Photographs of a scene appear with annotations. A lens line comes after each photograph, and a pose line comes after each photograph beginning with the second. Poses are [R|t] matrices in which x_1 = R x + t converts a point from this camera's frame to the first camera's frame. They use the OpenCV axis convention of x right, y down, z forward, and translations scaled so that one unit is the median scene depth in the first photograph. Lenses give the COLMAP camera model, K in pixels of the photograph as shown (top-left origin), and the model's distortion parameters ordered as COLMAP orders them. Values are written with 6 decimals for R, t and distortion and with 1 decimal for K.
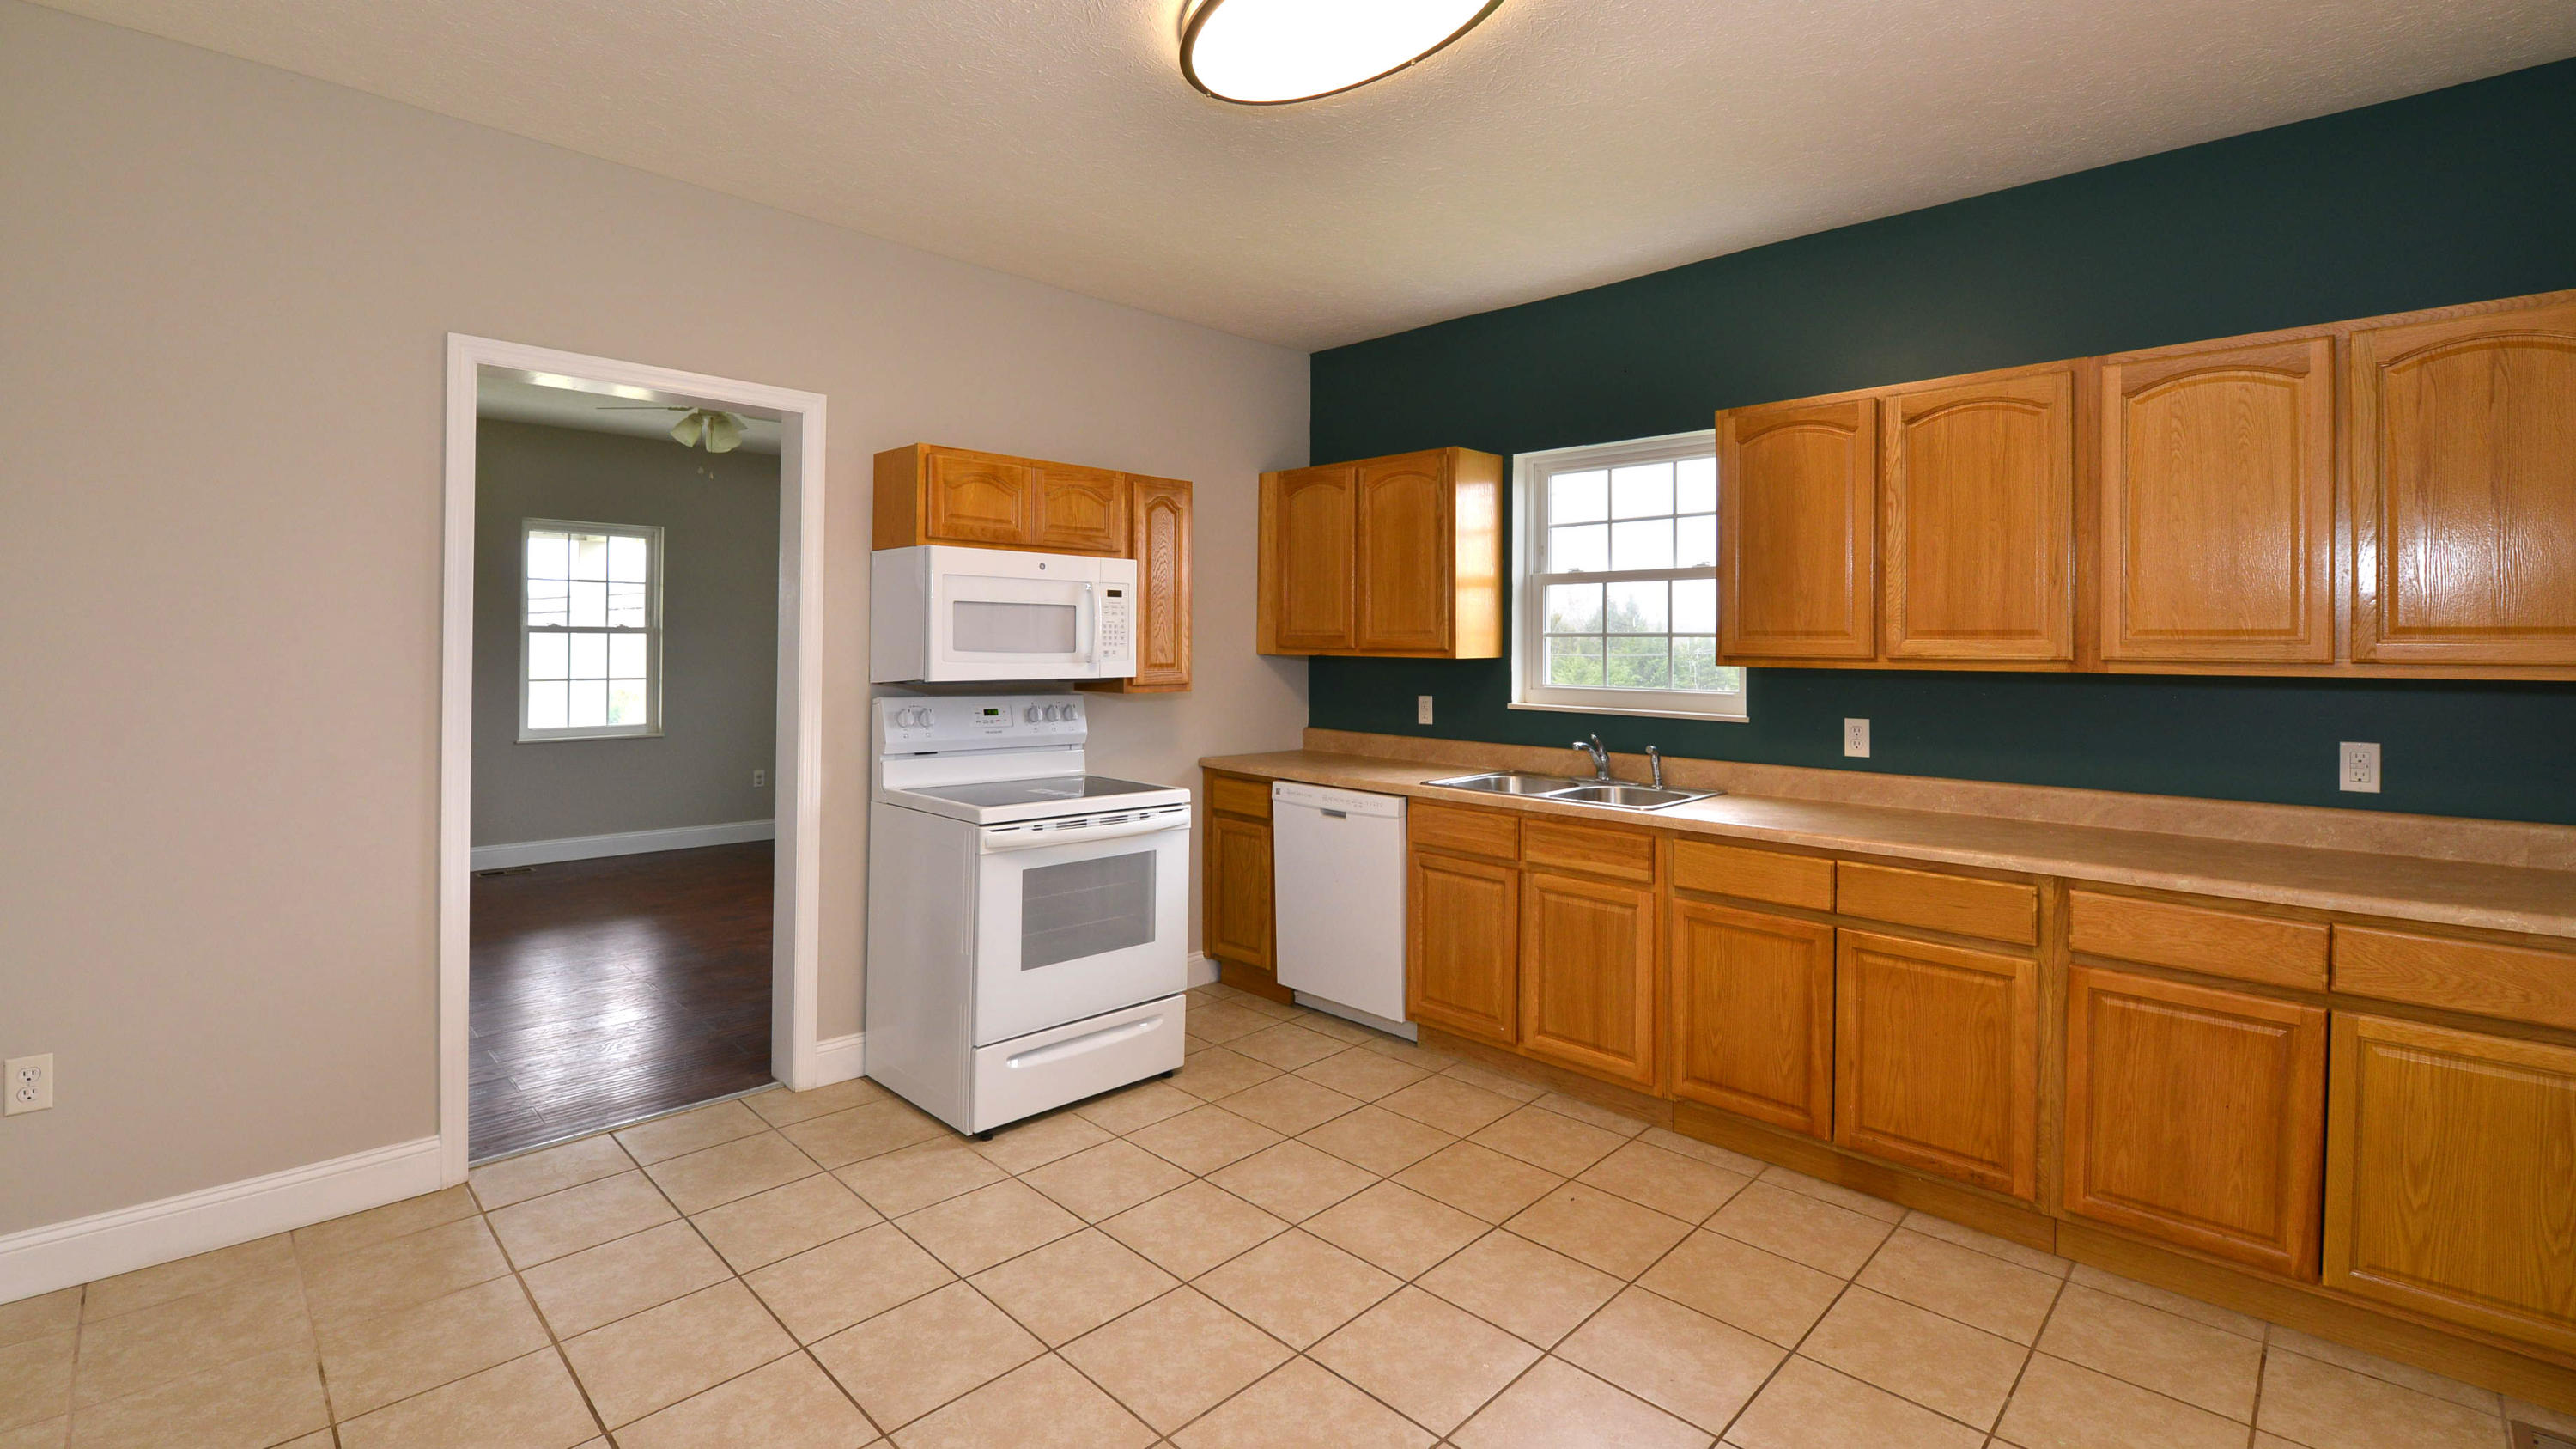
lens RADIAL K [[1096.7, 0, 1293.3], [0, 1096.7, 657.9], [0, 0, 1]] dist [-0.058669, 0.012891]
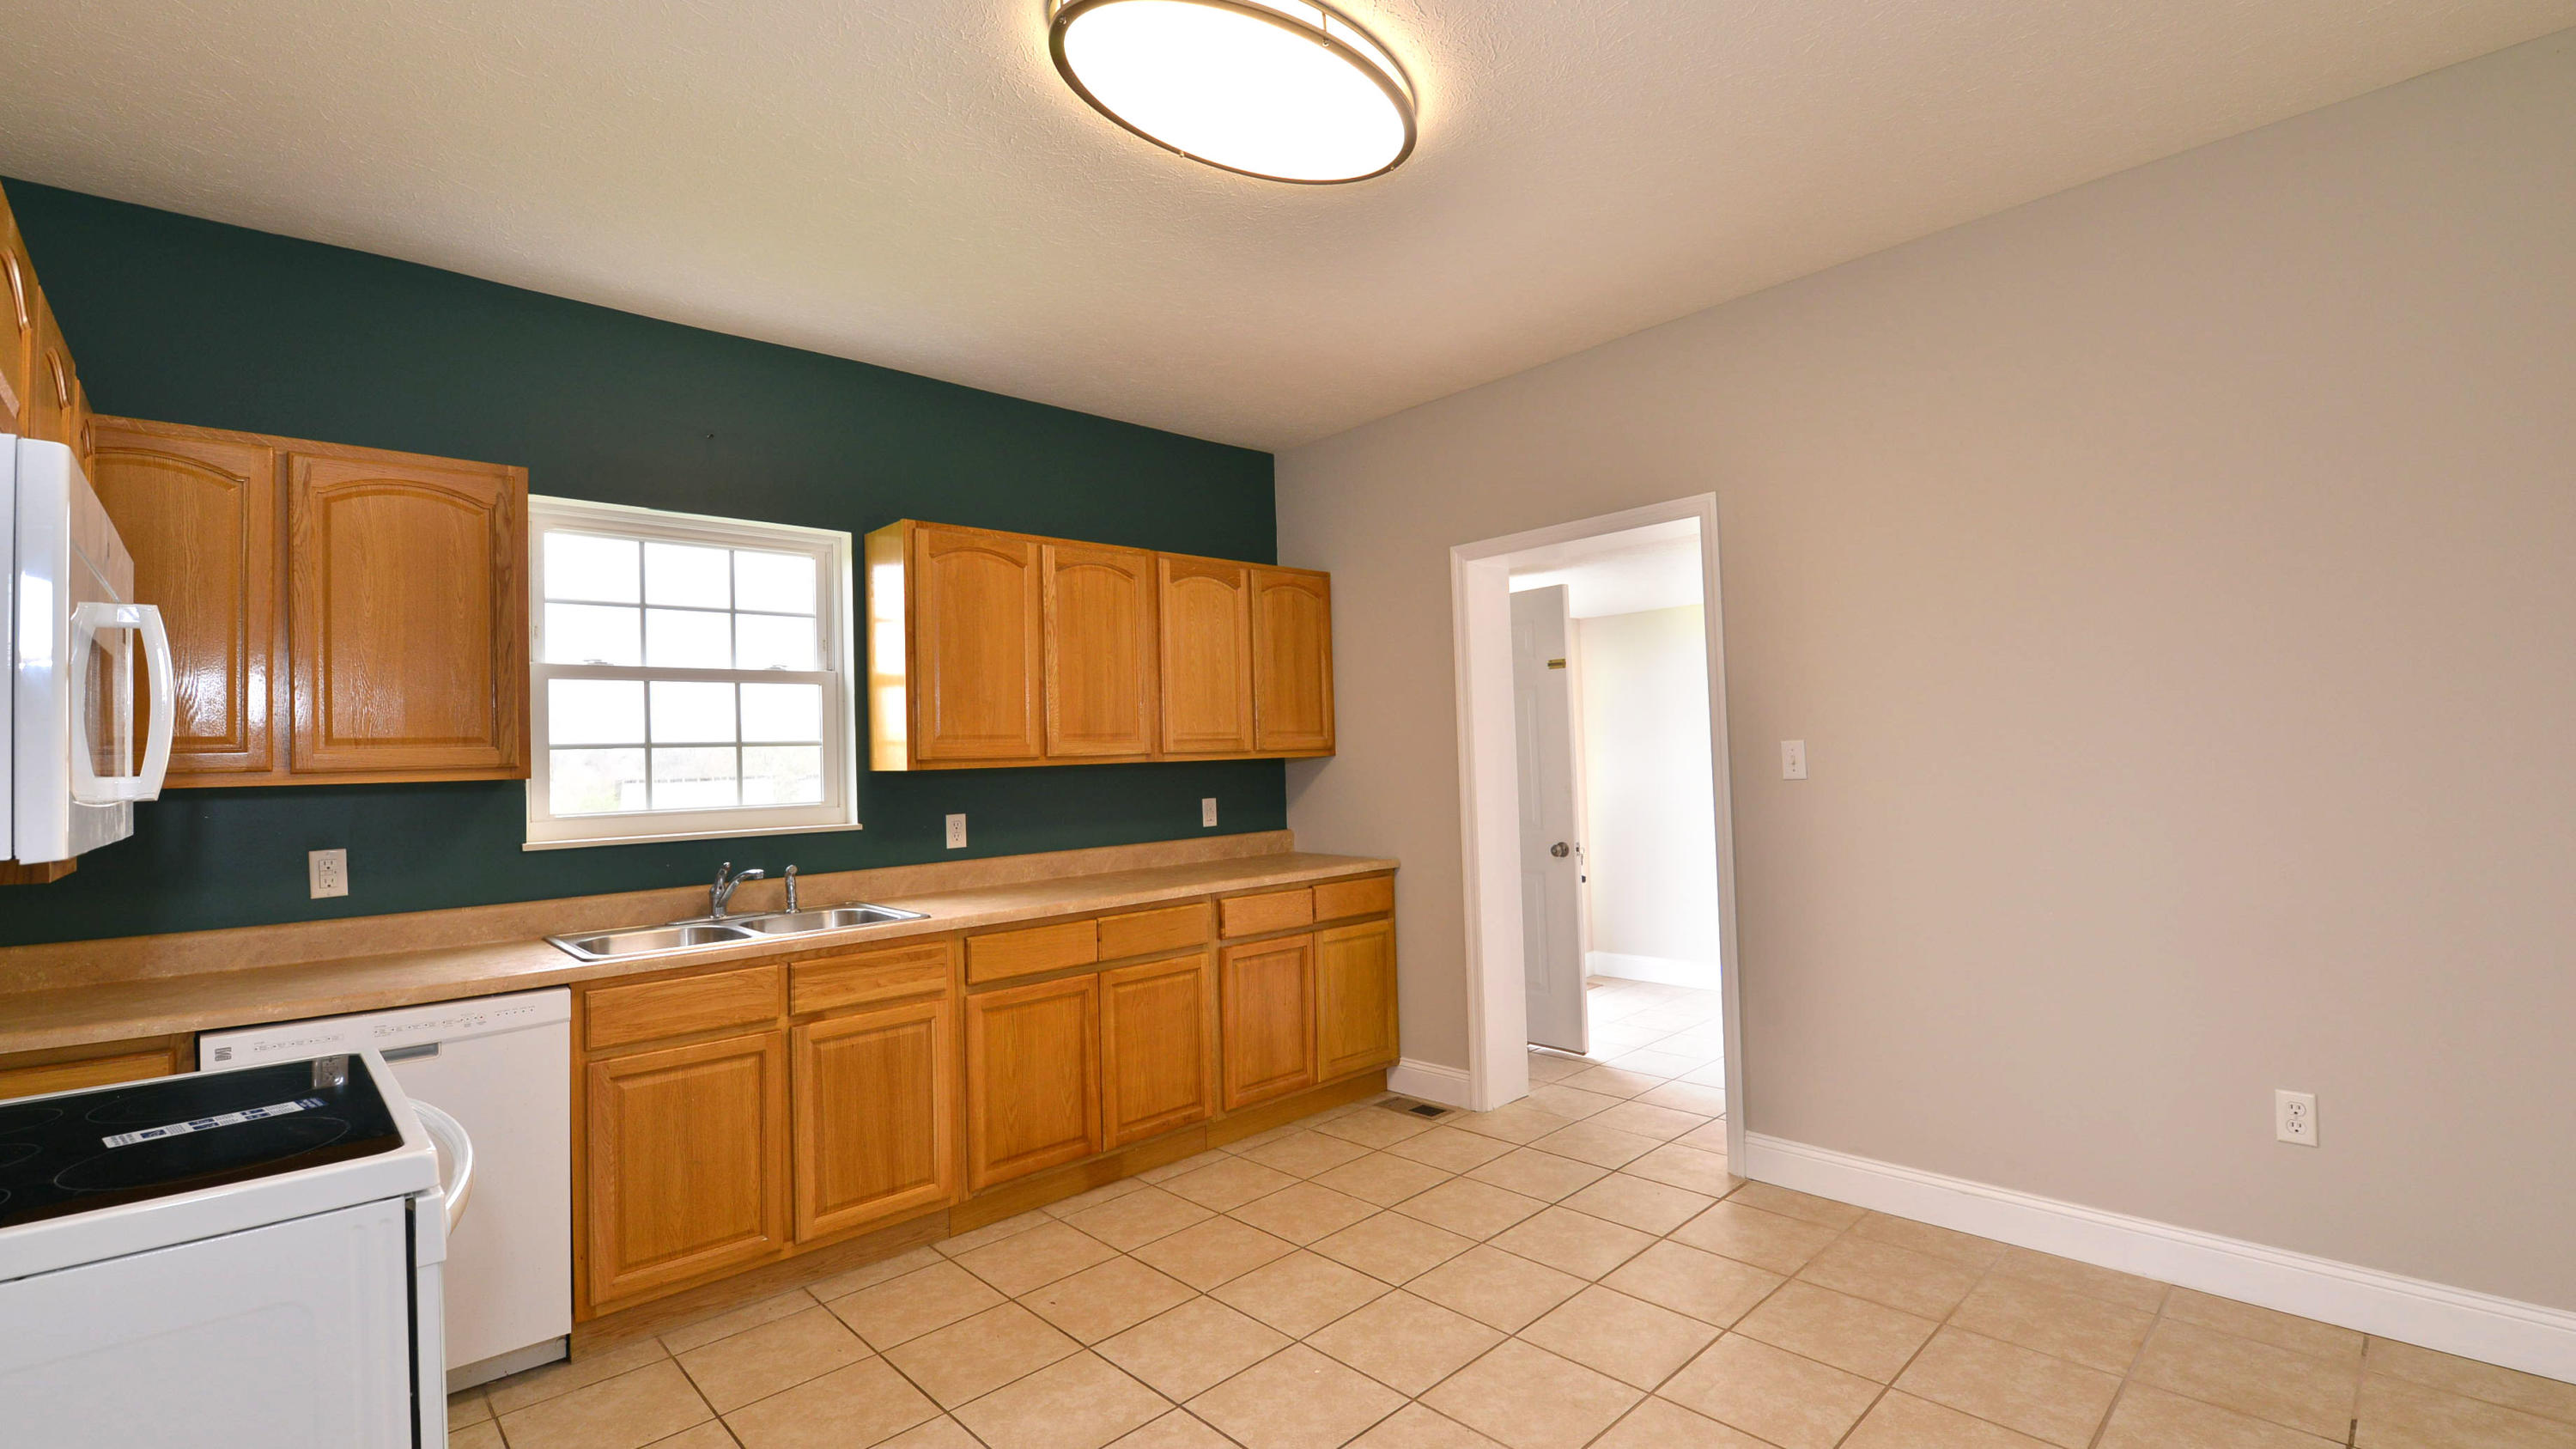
lens RADIAL K [[1122.3, 0, 1288.0], [0, 1122.3, 724.5], [0, 0, 1]] dist [0.000712, -0.000066]
pose [[0.033969, 0.005180, 0.999409, -0.739169], [0.033658, 0.999413, -0.006324, -0.020462], [-0.998856, 0.033853, 0.033774, 0.689225]]
